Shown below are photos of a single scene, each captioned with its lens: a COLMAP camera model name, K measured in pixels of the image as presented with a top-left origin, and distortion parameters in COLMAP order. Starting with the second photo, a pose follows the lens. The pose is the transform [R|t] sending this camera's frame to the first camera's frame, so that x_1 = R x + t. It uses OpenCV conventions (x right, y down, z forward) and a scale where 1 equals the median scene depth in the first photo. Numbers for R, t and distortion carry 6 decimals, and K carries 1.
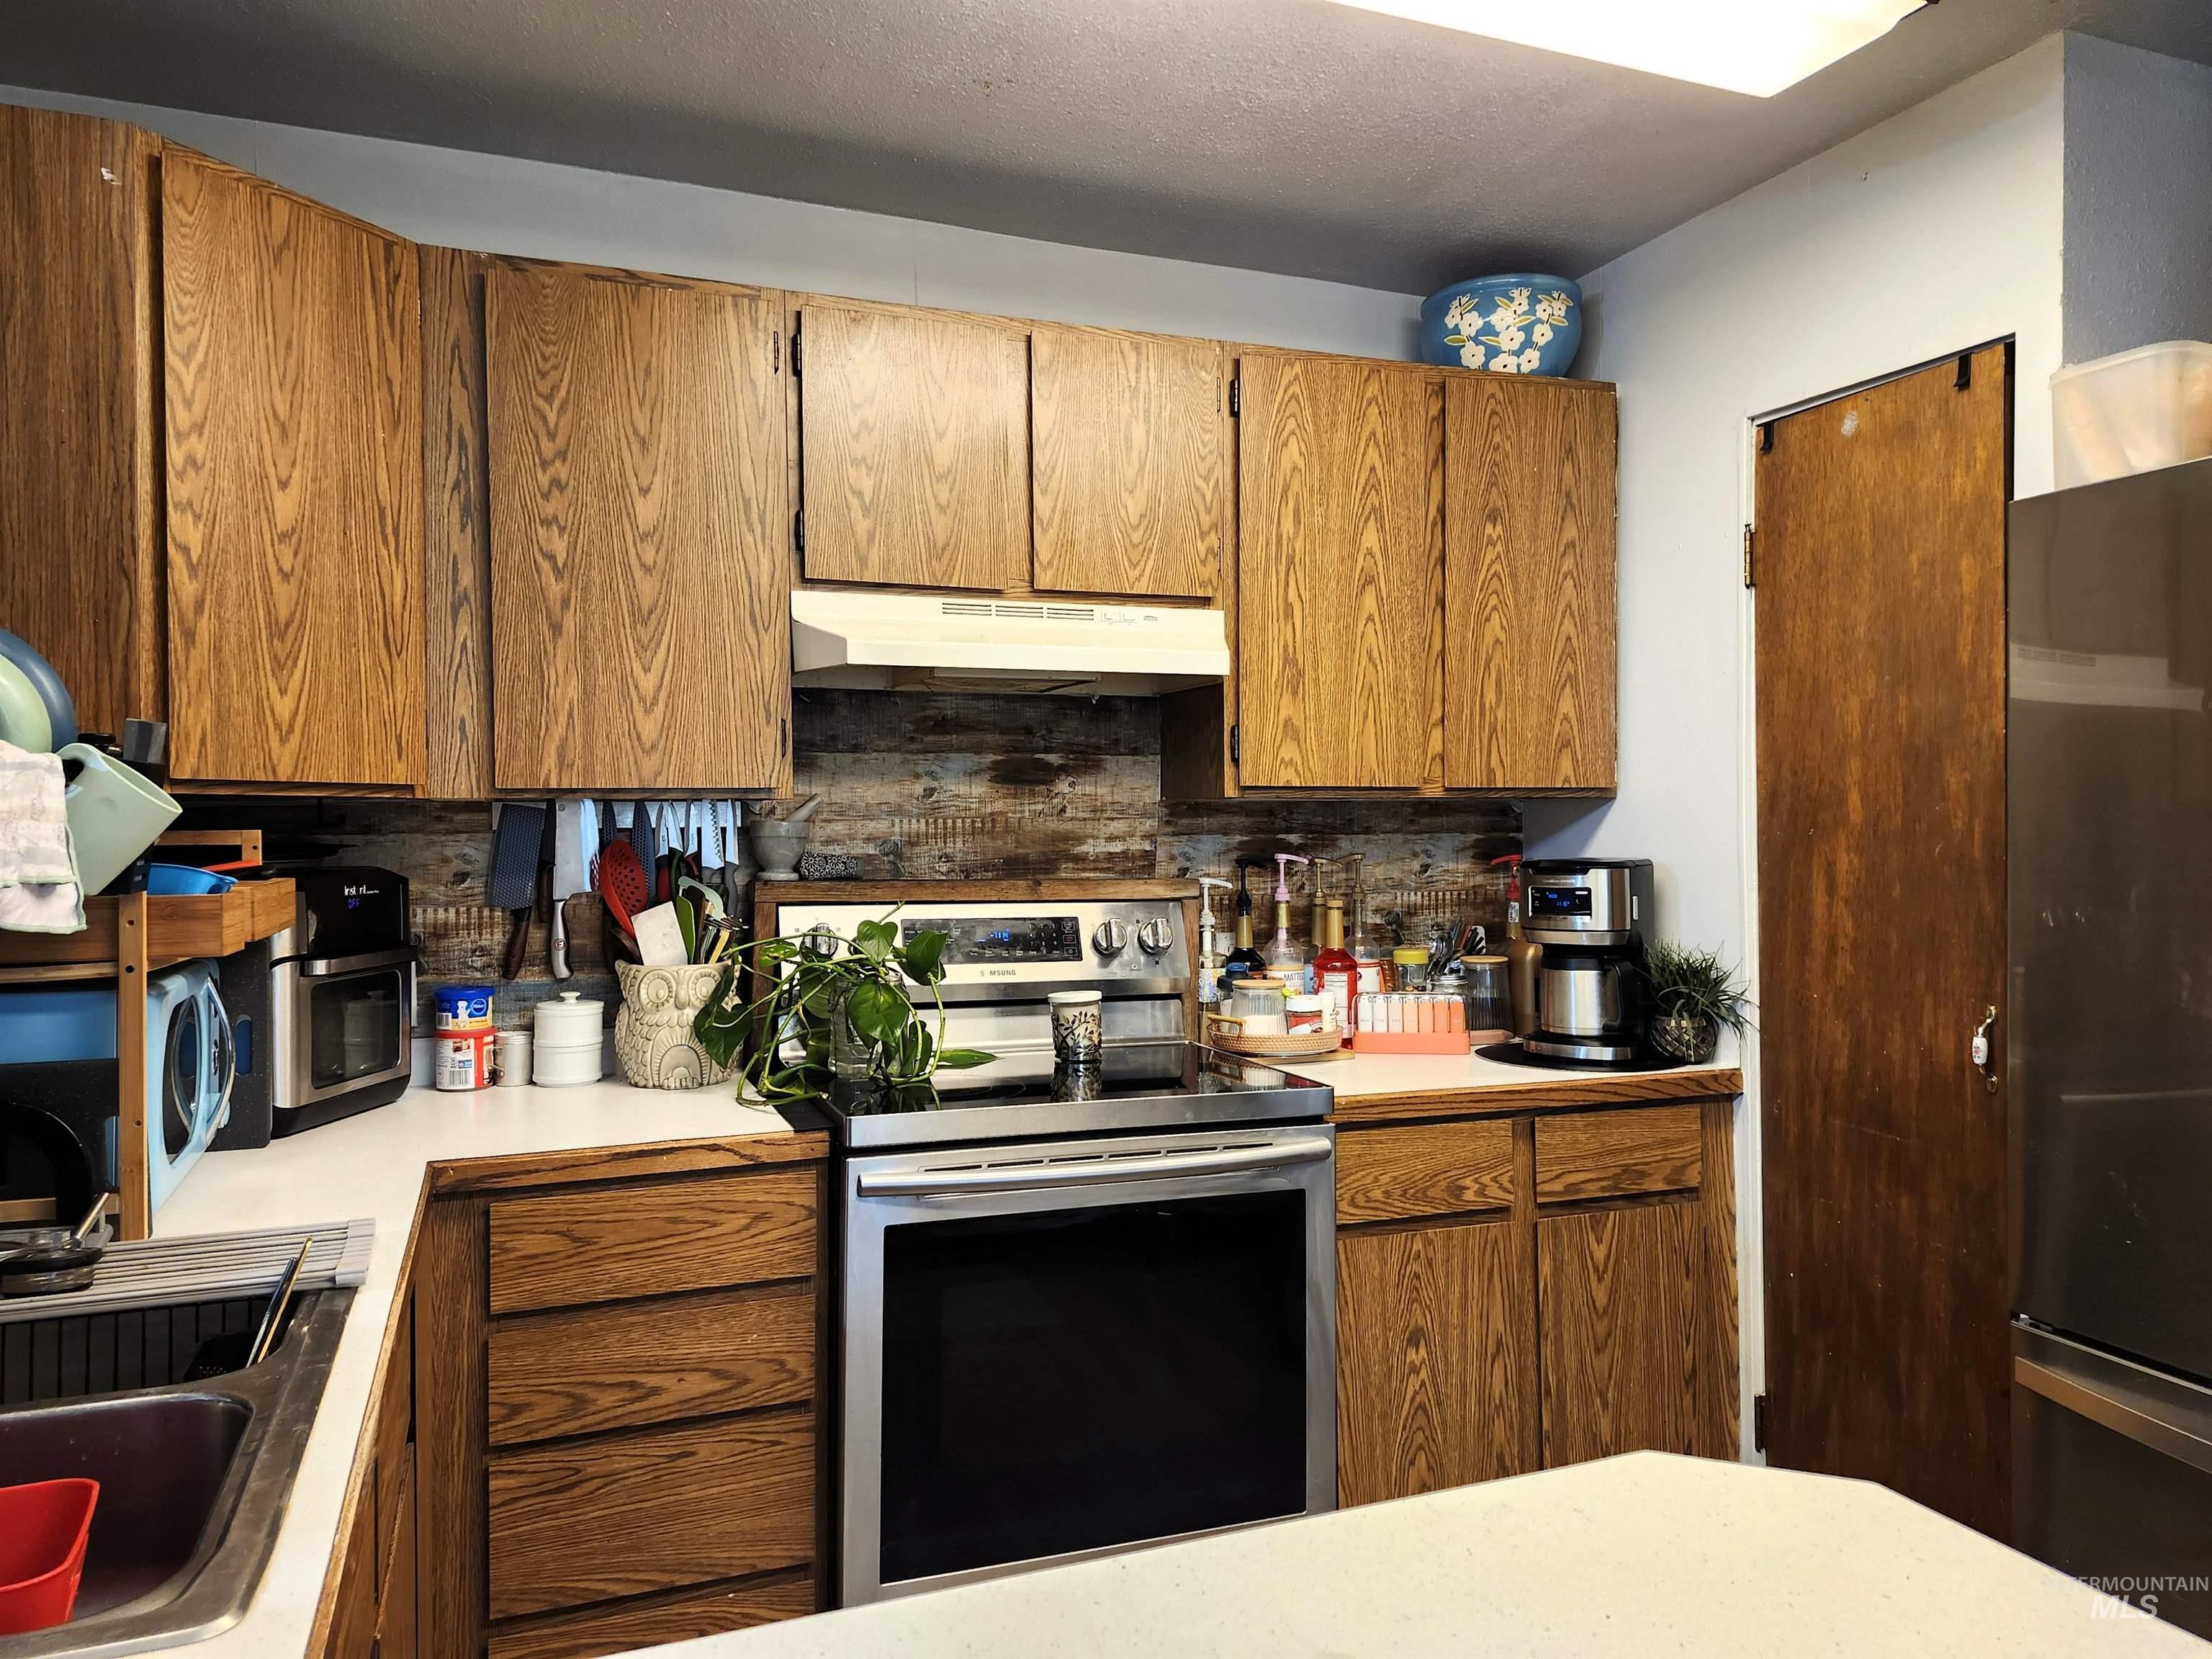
lens RADIAL K [[1491.4, 0, 1106.0], [0, 1491.4, 829.5], [0, 0, 1]] dist [0.109314, -0.137045]
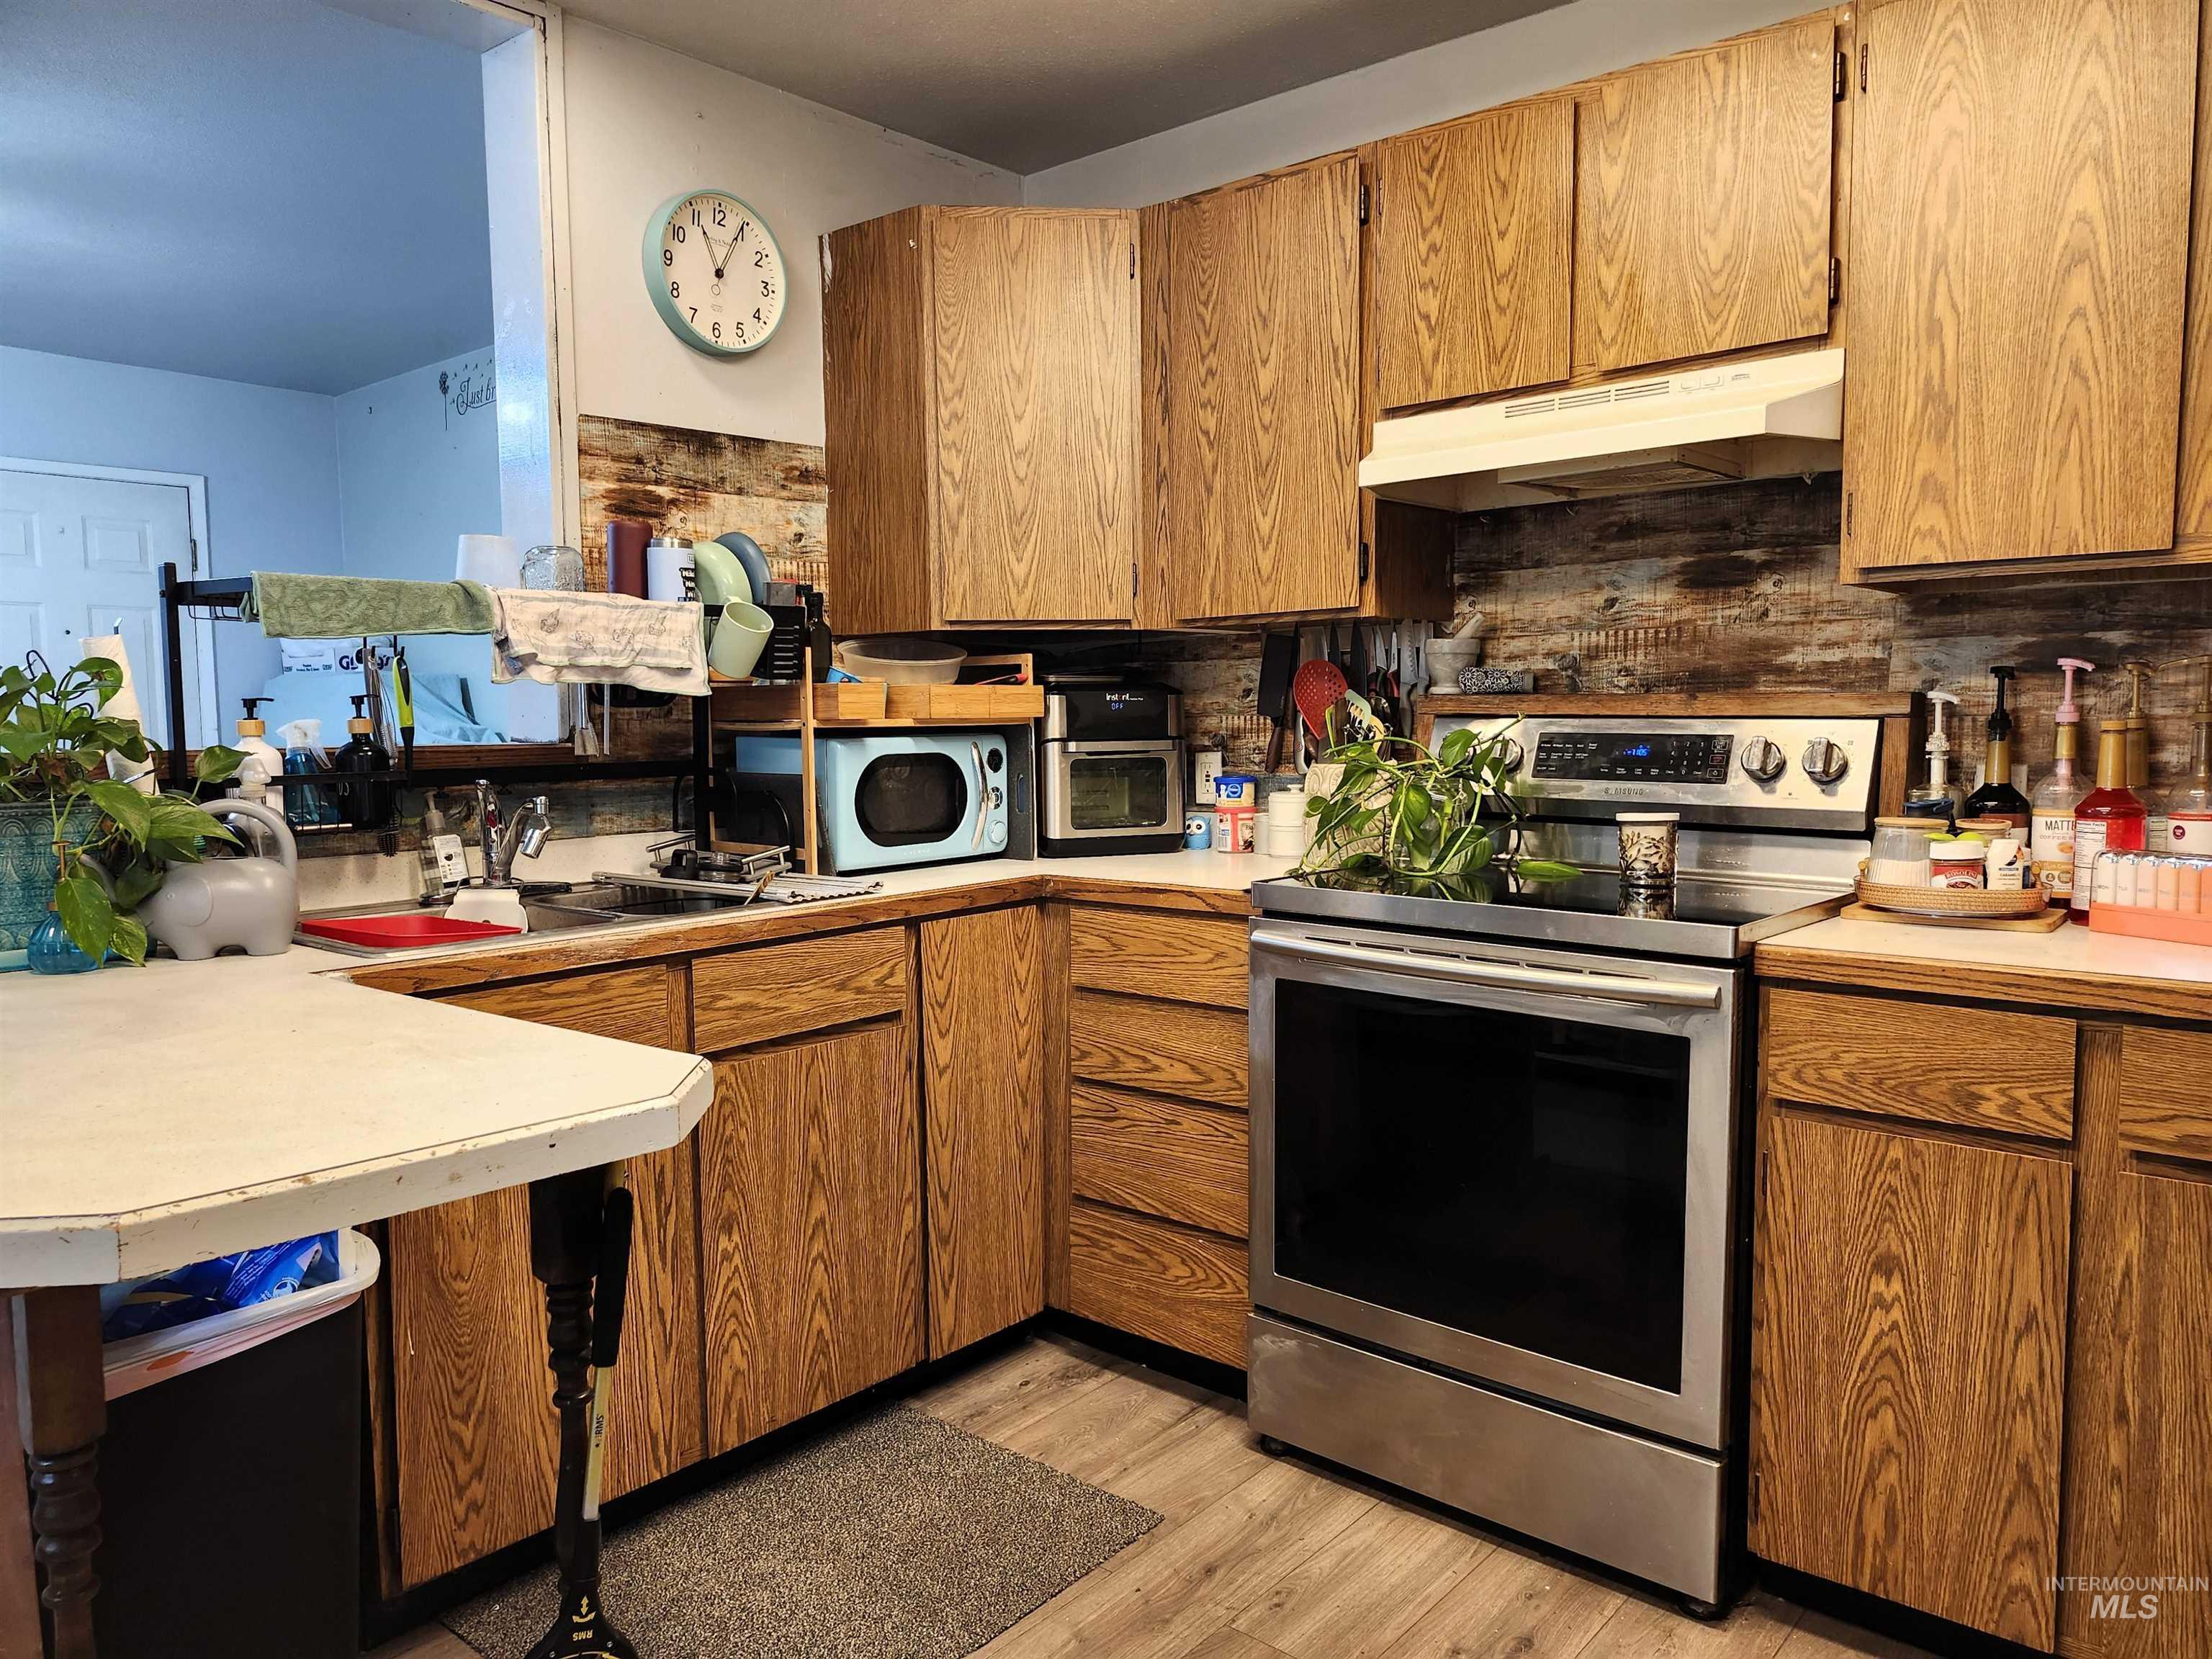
lens RADIAL K [[1491.4, 0, 1106.0], [0, 1491.4, 829.5], [0, 0, 1]] dist [0.109314, -0.137045]
pose [[0.495730, 0.069498, -0.865691, 0.627267], [0.005275, 0.996534, 0.083022, 0.041598], [0.868461, -0.045723, 0.493645, 0.255245]]
